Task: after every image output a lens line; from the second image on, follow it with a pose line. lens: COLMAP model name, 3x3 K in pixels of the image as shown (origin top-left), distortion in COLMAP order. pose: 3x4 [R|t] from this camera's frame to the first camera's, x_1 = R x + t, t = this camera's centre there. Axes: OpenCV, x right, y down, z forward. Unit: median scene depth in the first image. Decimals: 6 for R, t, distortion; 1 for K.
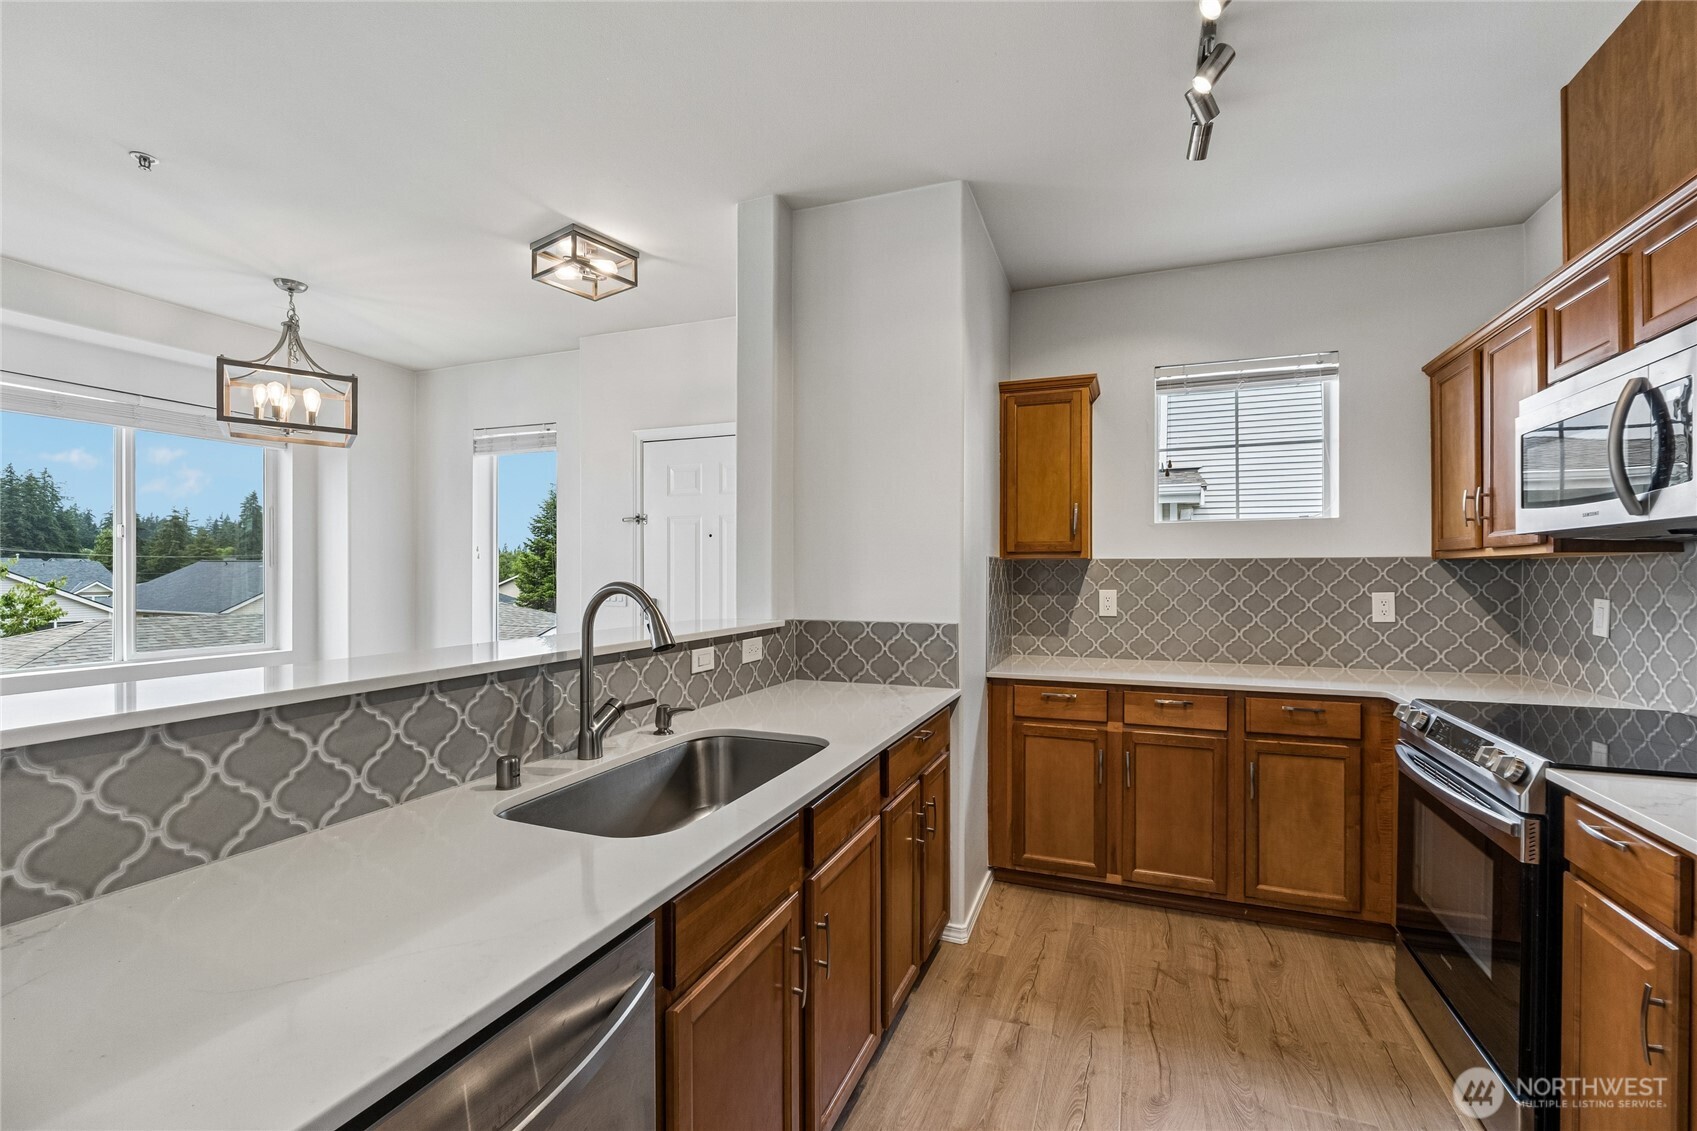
lens RADIAL K [[718.7, 0, 858.5], [0, 718.7, 582.5], [0, 0, 1]] dist [-0.008318, -0.000006]
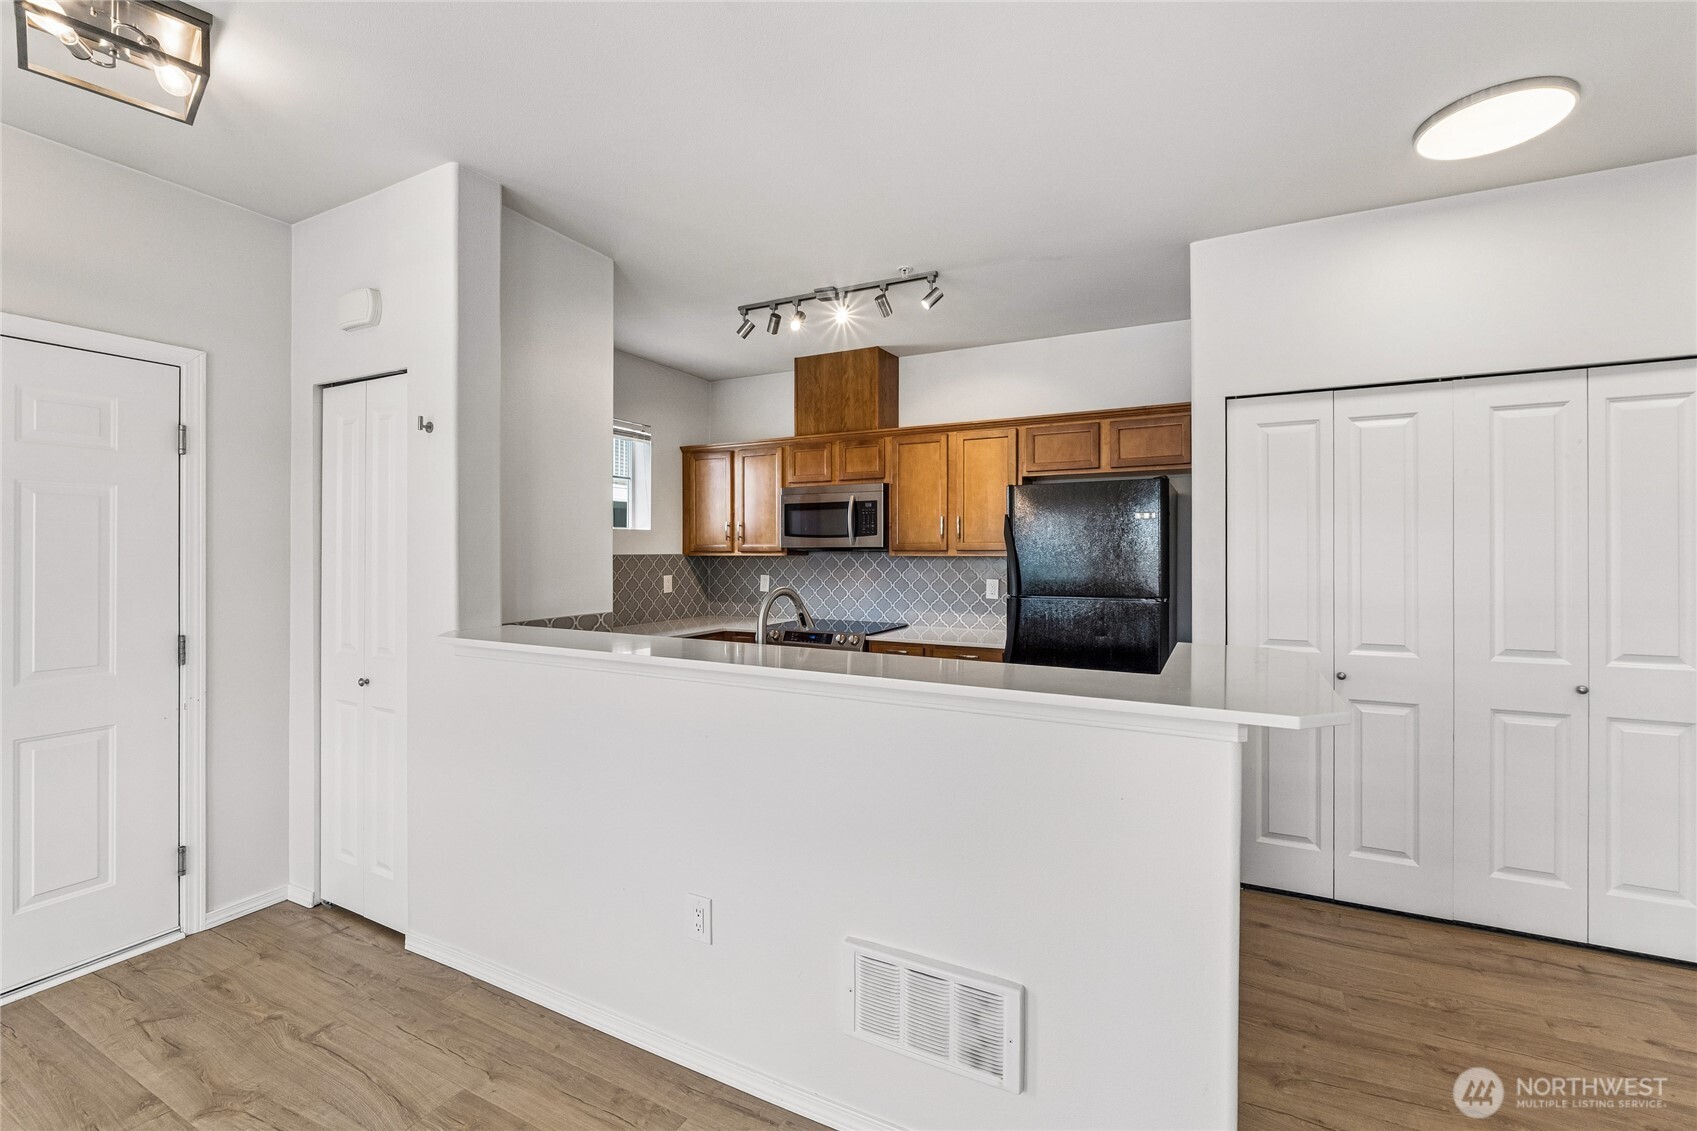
lens RADIAL K [[714.3, 0, 864.0], [0, 714.3, 553.9], [0, 0, 1]] dist [-0.006979, 0.000618]
pose [[0.094012, -0.005258, 0.995557, -0.932870], [0.012690, 0.999911, 0.004083, -0.038825], [-0.995490, 0.012250, 0.094070, 0.390333]]
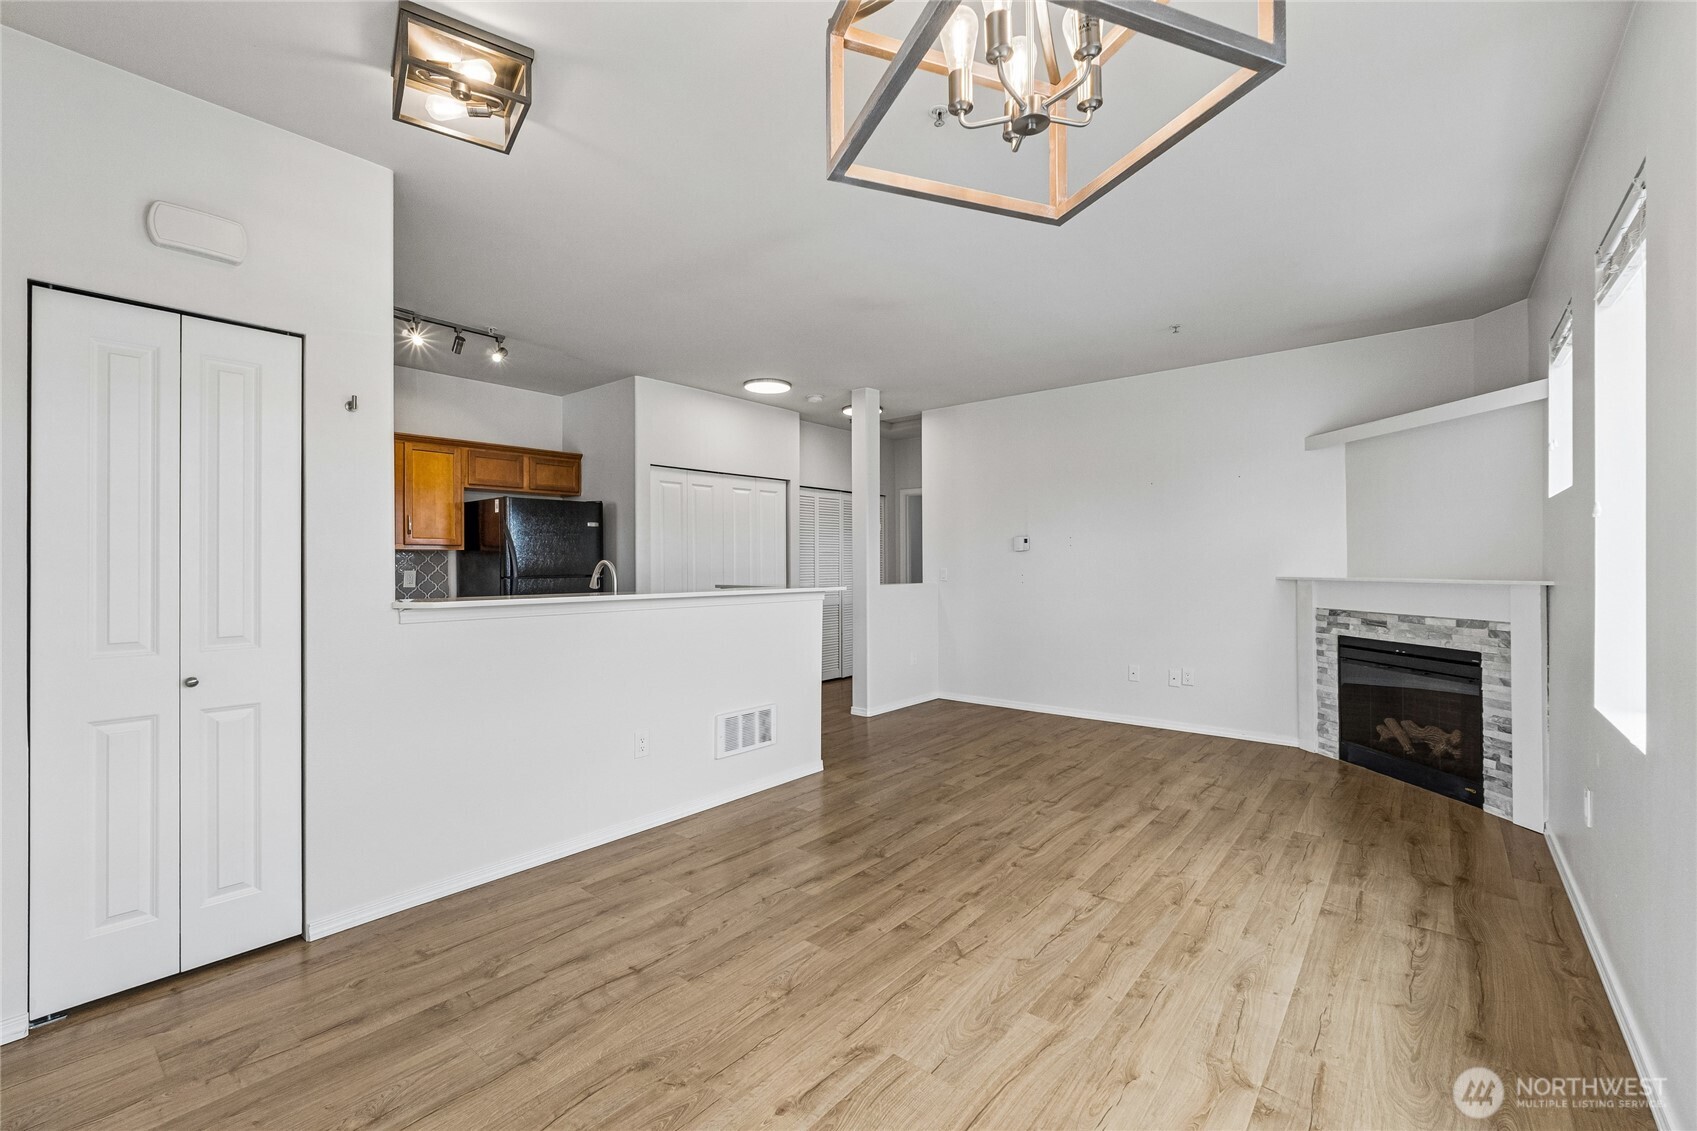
lens RADIAL K [[714.3, 0, 864.0], [0, 714.3, 553.9], [0, 0, 1]] dist [-0.006979, 0.000618]
pose [[-0.953793, 0.003185, 0.300449, -0.994094], [0.004023, 0.999990, 0.002172, -0.013790], [-0.300438, 0.003281, -0.953796, 1.624357]]
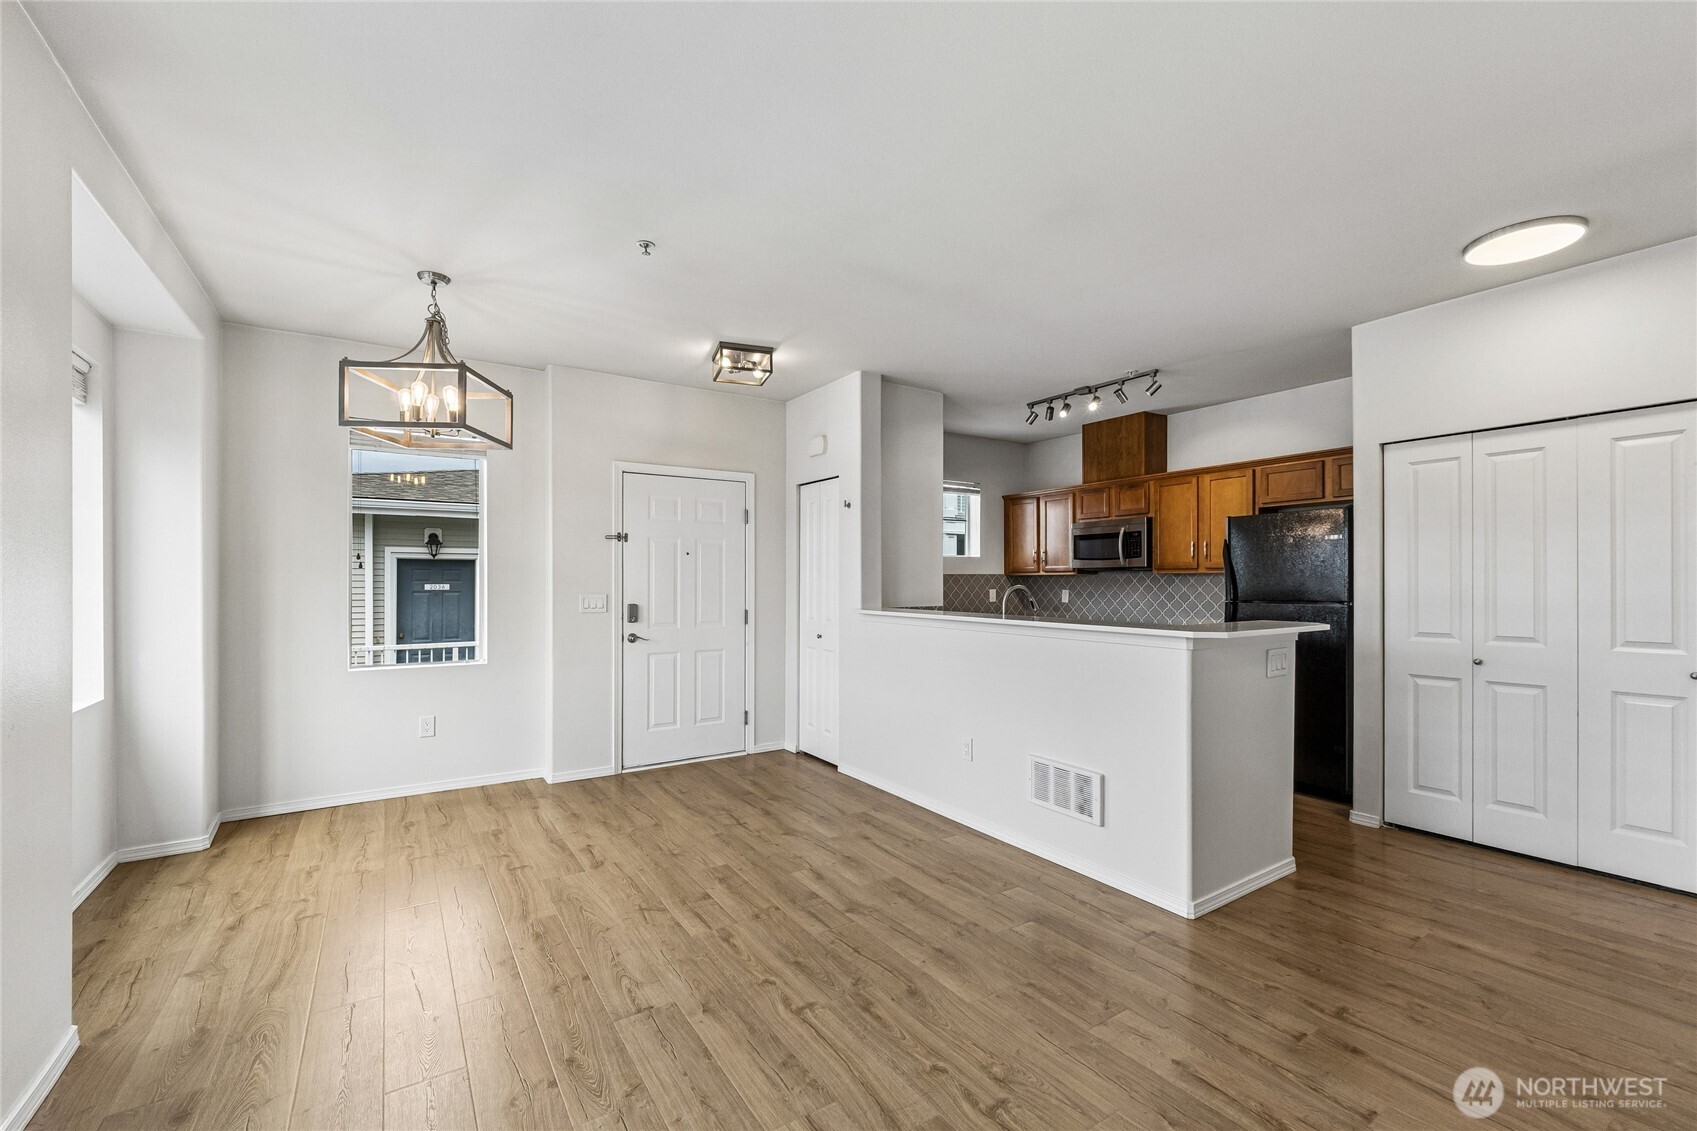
lens RADIAL K [[718.7, 0, 858.5], [0, 718.7, 582.5], [0, 0, 1]] dist [-0.008318, -0.000006]
pose [[0.576428, -0.004978, 0.817133, -1.496499], [0.013985, 0.999895, -0.003774, -0.005585], [-0.817028, 0.013603, 0.576437, -0.001360]]
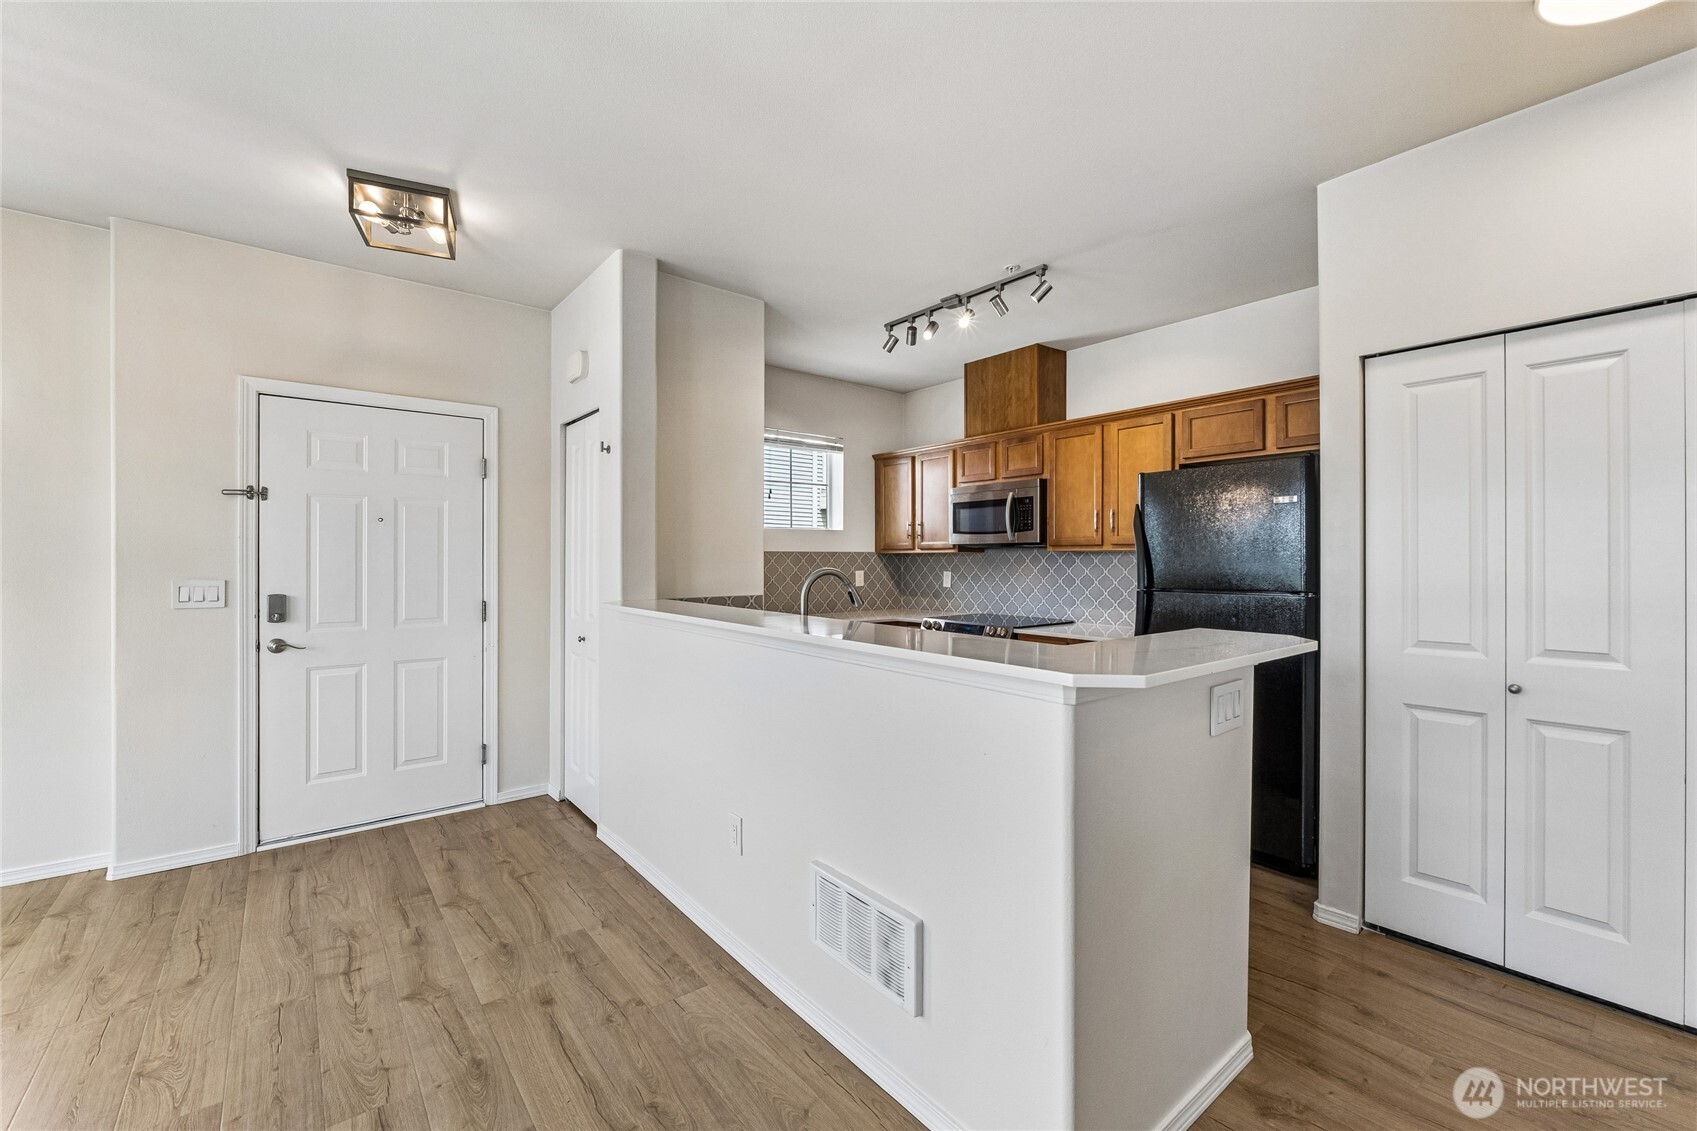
lens RADIAL K [[706.3, 0, 860.1], [0, 706.3, 560.4], [0, 0, 1]] dist [-0.008733, -0.000007]
pose [[0.490987, -0.002686, 0.871163, -0.921343], [0.011971, 0.999922, -0.003664, -0.006410], [-0.871085, 0.012228, 0.490980, 0.083972]]
